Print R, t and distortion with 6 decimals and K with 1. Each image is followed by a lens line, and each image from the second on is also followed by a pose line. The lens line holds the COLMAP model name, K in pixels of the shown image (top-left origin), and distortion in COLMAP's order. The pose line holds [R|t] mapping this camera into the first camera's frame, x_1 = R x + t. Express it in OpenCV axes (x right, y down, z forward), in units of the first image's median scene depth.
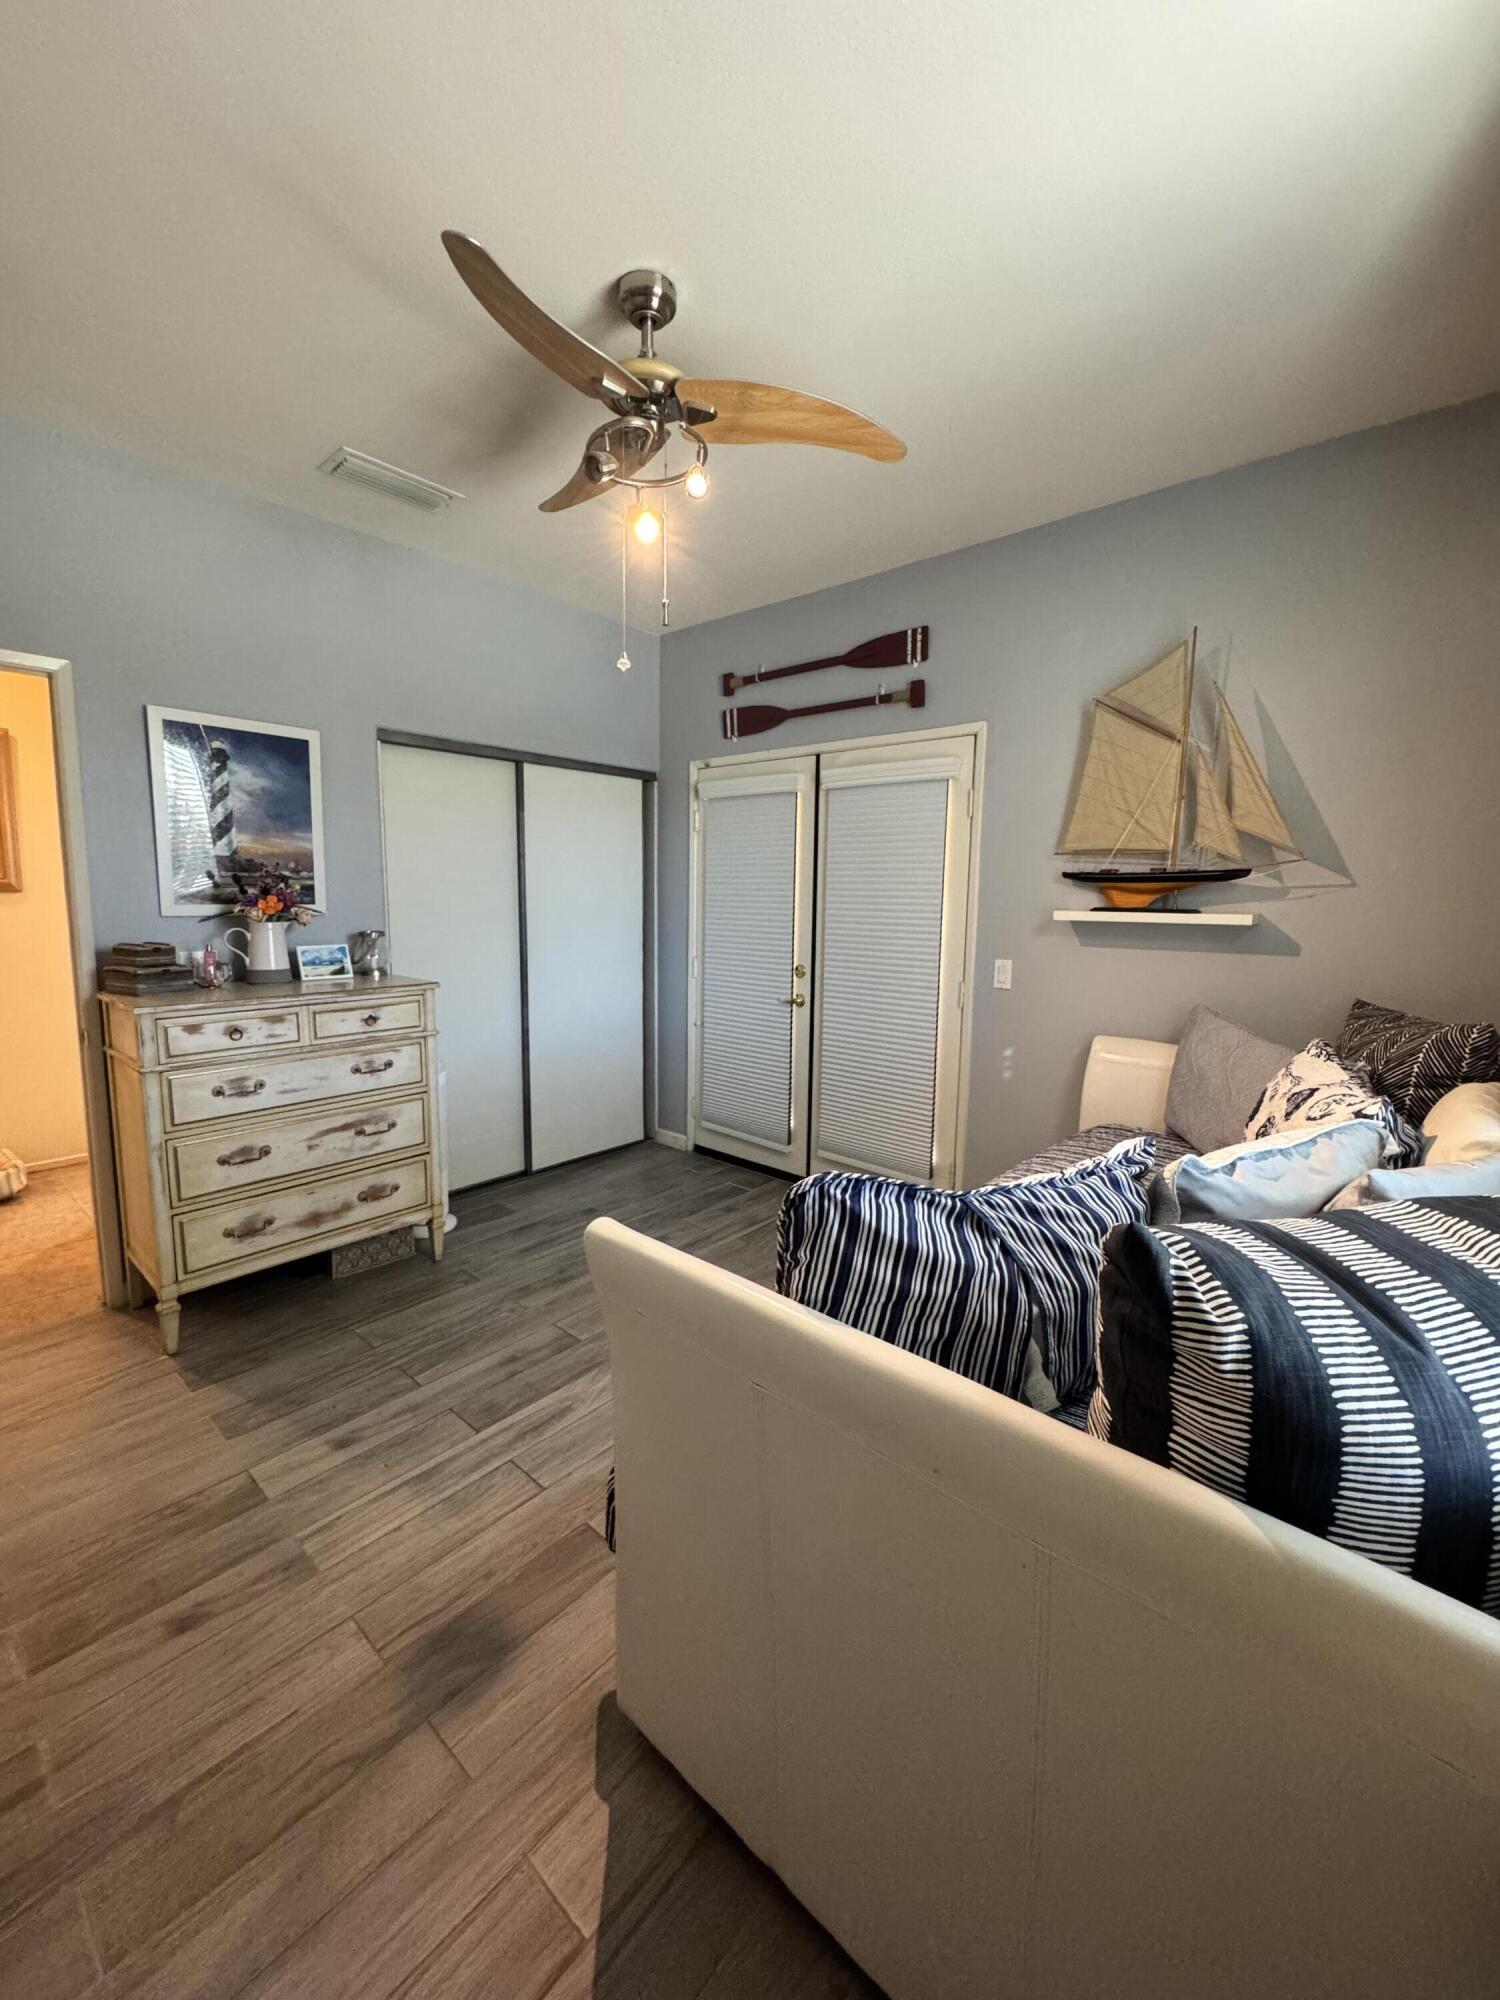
lens RADIAL K [[803.8, 0, 750.0], [0, 803.8, 1000.0], [0, 0, 1]] dist [-0.004008, 0.000596]
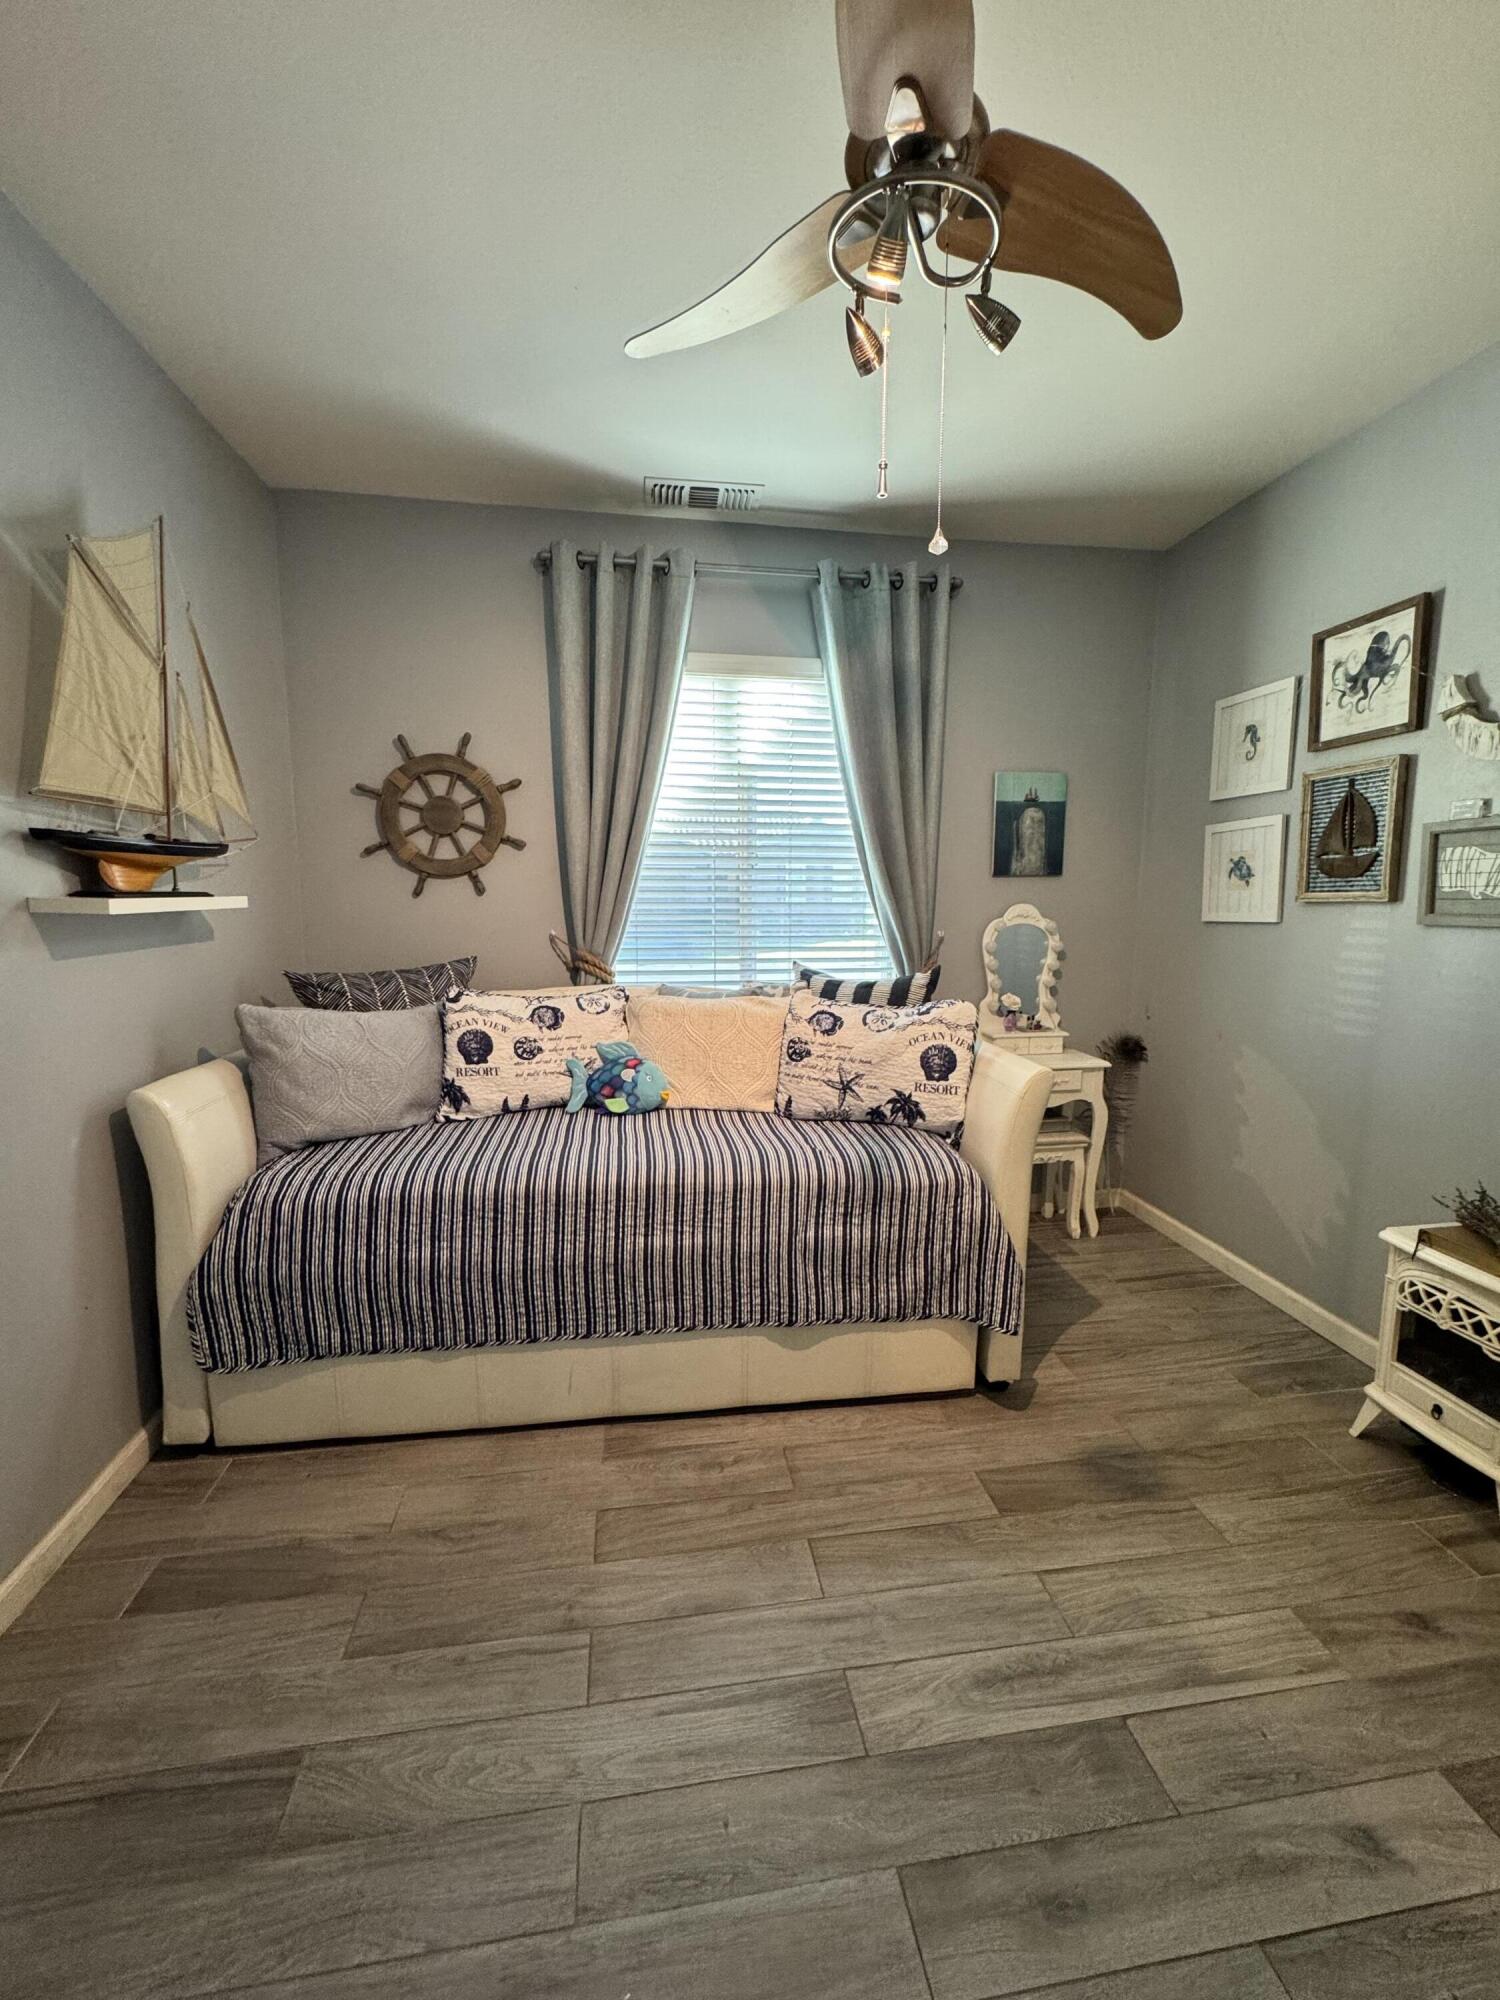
lens RADIAL K [[803.8, 0, 750.0], [0, 803.8, 1000.0], [0, 0, 1]] dist [-0.004008, 0.000596]
pose [[-0.760899, -0.100310, 0.641070, -0.451368], [0.073924, 0.968145, 0.239230, -0.188850], [-0.644646, 0.229420, -0.729245, 1.486405]]
